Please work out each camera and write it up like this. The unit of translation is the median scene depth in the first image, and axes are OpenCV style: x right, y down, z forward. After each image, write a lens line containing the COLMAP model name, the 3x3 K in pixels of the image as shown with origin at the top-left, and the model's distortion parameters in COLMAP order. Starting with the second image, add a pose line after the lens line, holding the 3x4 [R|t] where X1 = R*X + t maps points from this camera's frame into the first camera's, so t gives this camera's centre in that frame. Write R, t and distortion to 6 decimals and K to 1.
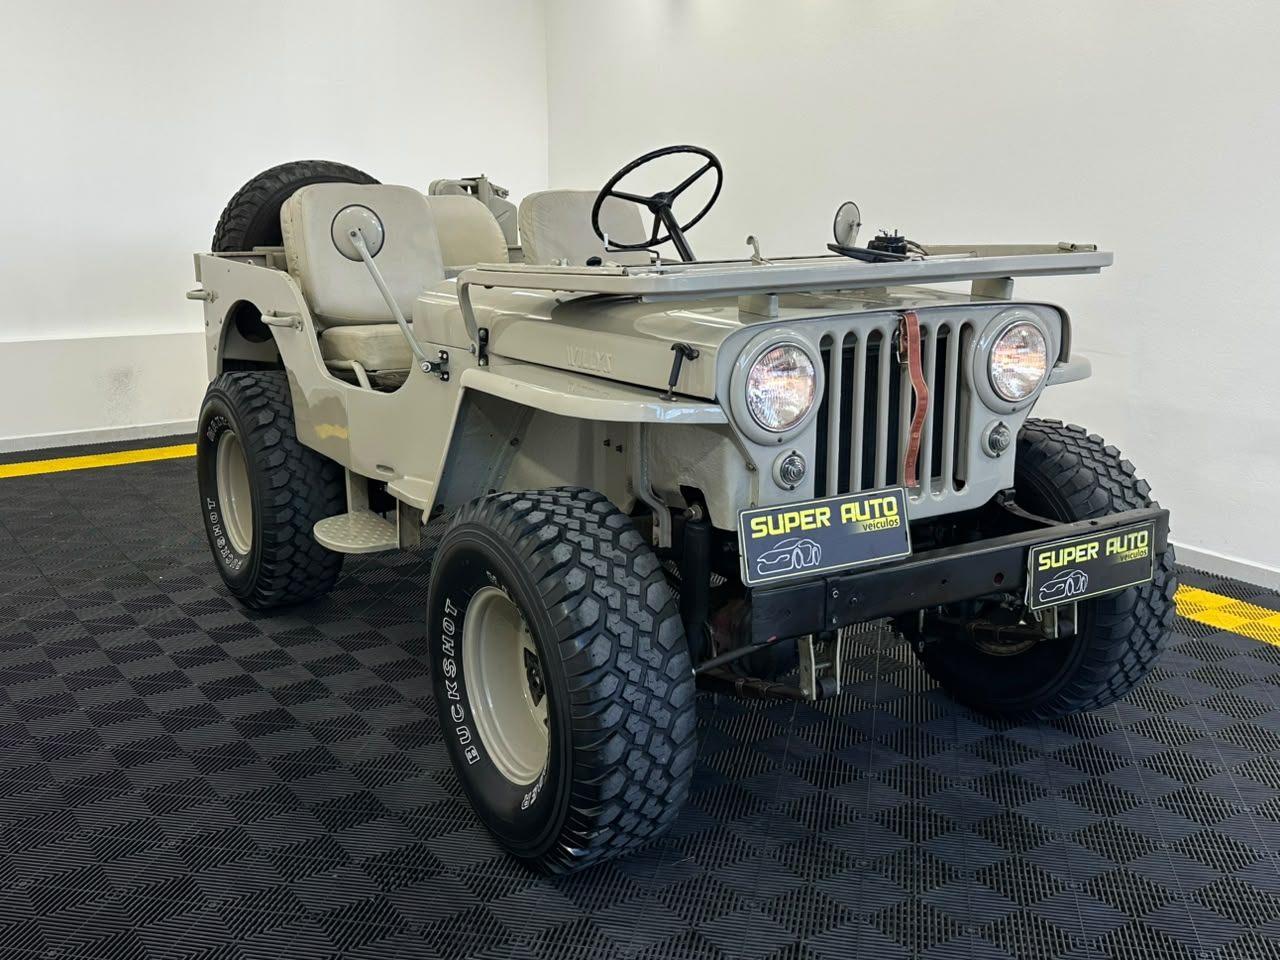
lens RADIAL K [[1326.2, 0, 640.0], [0, 1326.2, 480.0], [0, 0, 1]] dist [0.179118, -0.006561]
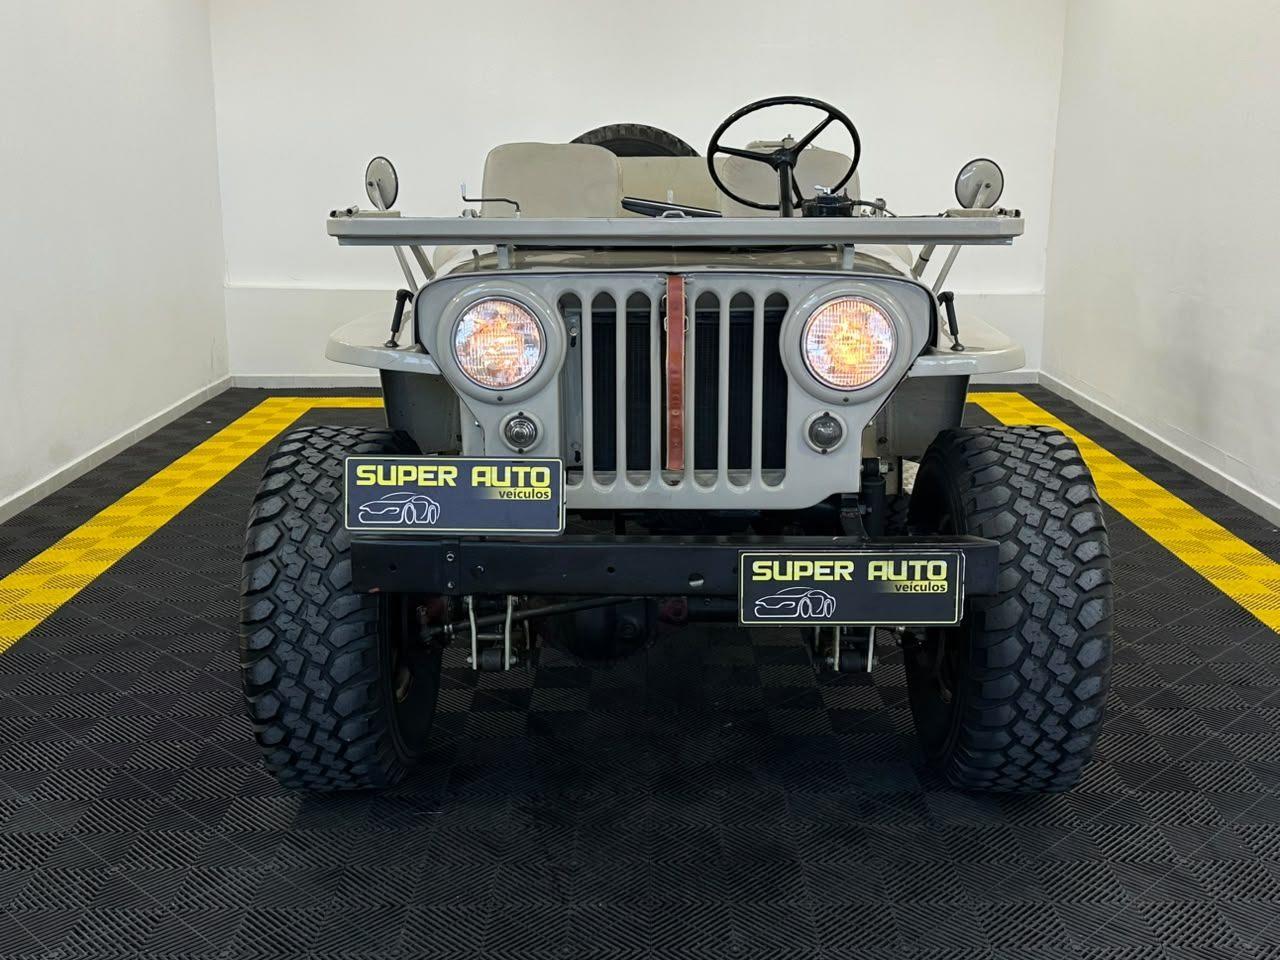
lens RADIAL K [[1350.3, 0, 629.4], [0, 1350.3, 469.5], [0, 0, 1]] dist [0.155951, 0.012651]
pose [[0.830064, 0.121457, -0.544281, 0.756668], [-0.121784, 0.991917, 0.035619, -0.026815], [0.544208, 0.036719, 0.838146, 0.245389]]
